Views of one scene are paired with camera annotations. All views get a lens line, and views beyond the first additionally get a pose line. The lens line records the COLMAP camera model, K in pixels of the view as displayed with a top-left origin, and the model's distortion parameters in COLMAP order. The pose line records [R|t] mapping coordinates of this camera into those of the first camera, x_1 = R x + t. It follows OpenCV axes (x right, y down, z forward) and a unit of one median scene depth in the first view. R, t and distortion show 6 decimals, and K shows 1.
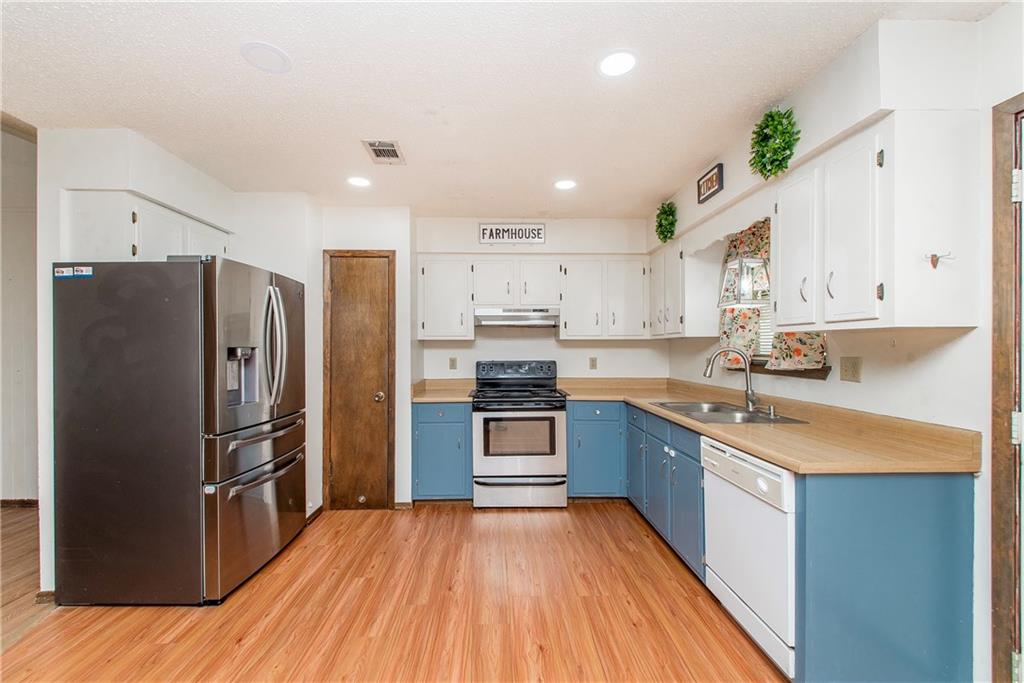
lens RADIAL K [[450.5, 0, 511.2], [0, 450.5, 348.6], [0, 0, 1]] dist [-0.002323, -0.001010]
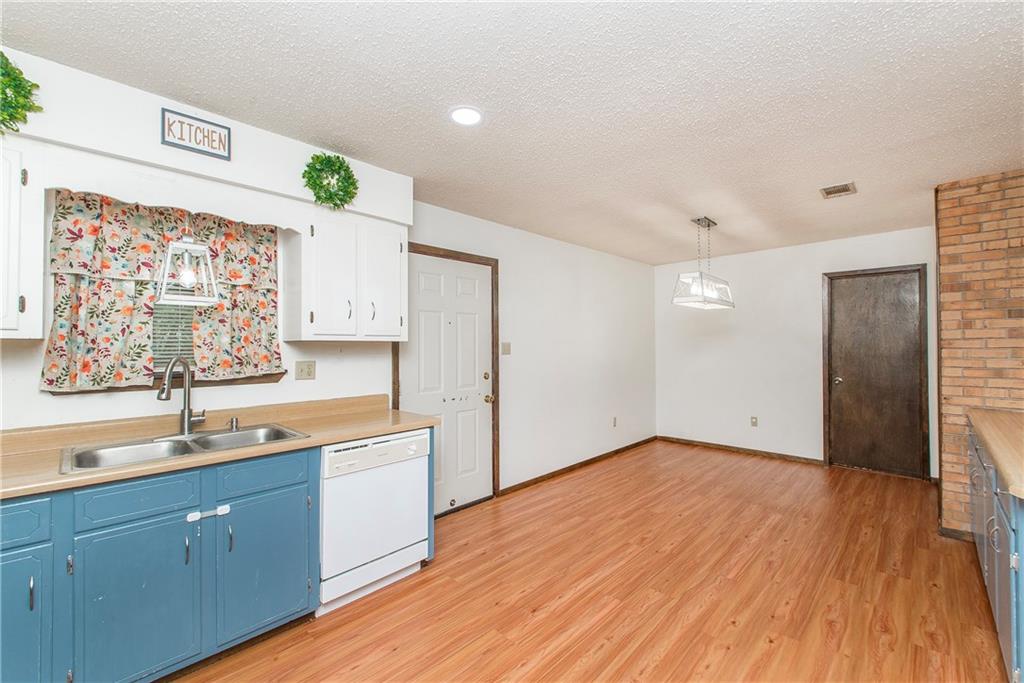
lens RADIAL K [[416.2, 0, 529.1], [0, 416.2, 340.3], [0, 0, 1]] dist [0.003063, -0.004254]
pose [[-0.728685, 0.013476, 0.684716, -0.358150], [0.008880, 0.999908, -0.010229, -0.014500], [-0.684791, -0.001374, -0.728738, 0.966207]]
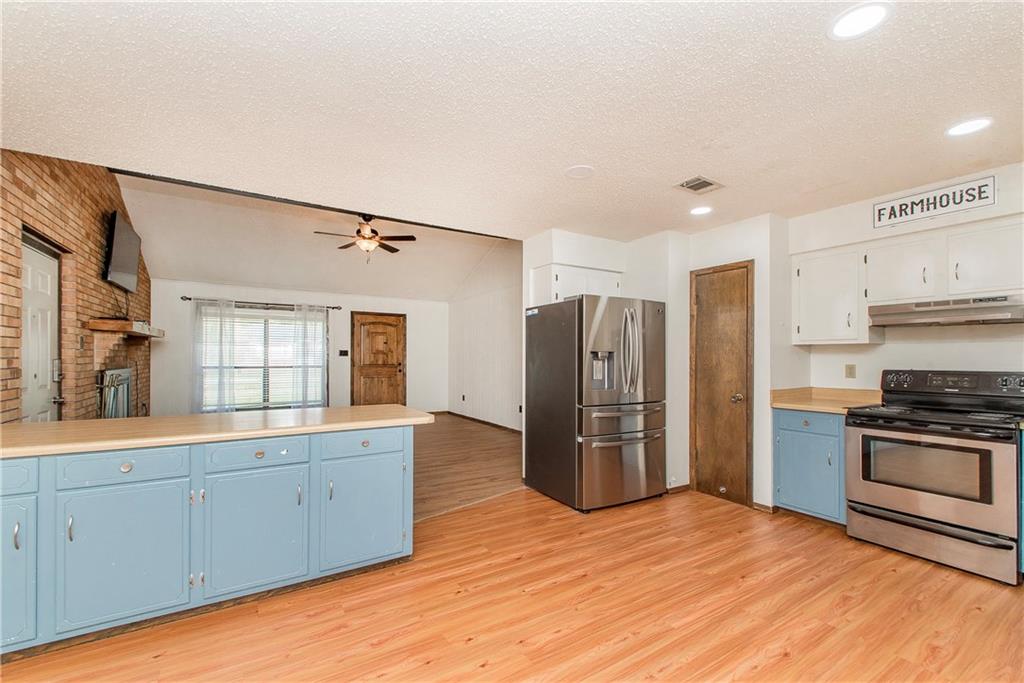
lens RADIAL K [[416.7, 0, 478.2], [0, 416.7, 355.8], [0, 0, 1]] dist [-0.001480, -0.000616]
pose [[0.461315, 0.002716, -0.887232, 0.328792], [-0.006761, 0.999977, -0.000454, 0.010863], [0.887211, 0.006208, 0.461323, -0.010341]]
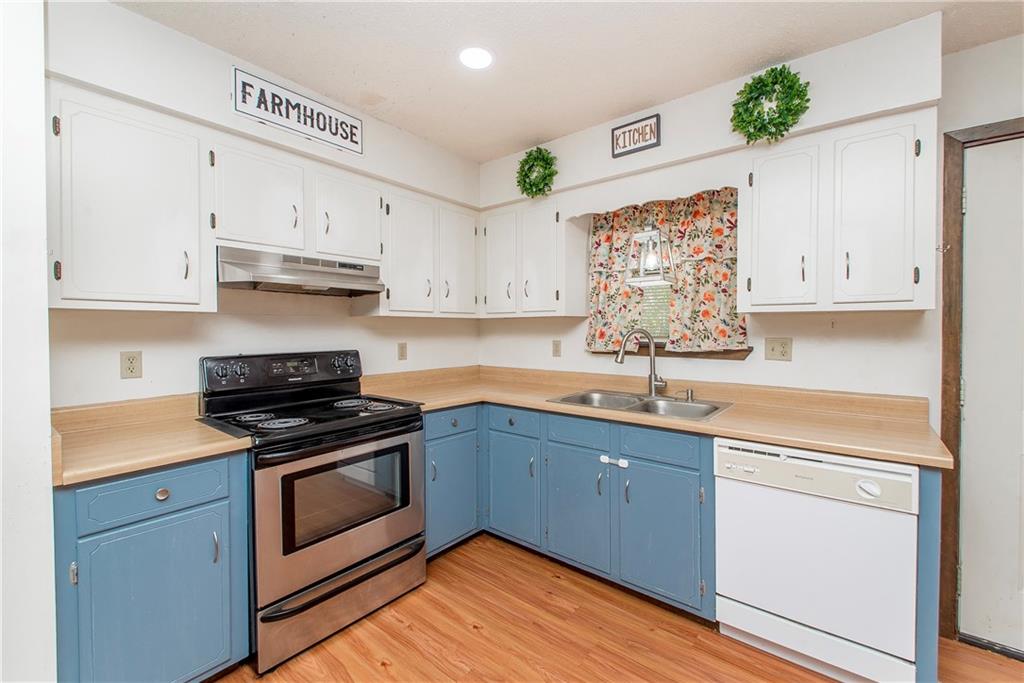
lens RADIAL K [[422.3, 0, 525.5], [0, 422.3, 334.9], [0, 0, 1]] dist [0.000864, -0.000045]
pose [[0.627039, -0.009940, 0.778925, -0.269429], [0.002011, 0.999936, 0.011141, 0.000067], [-0.778985, -0.005420, 0.627019, 0.568437]]
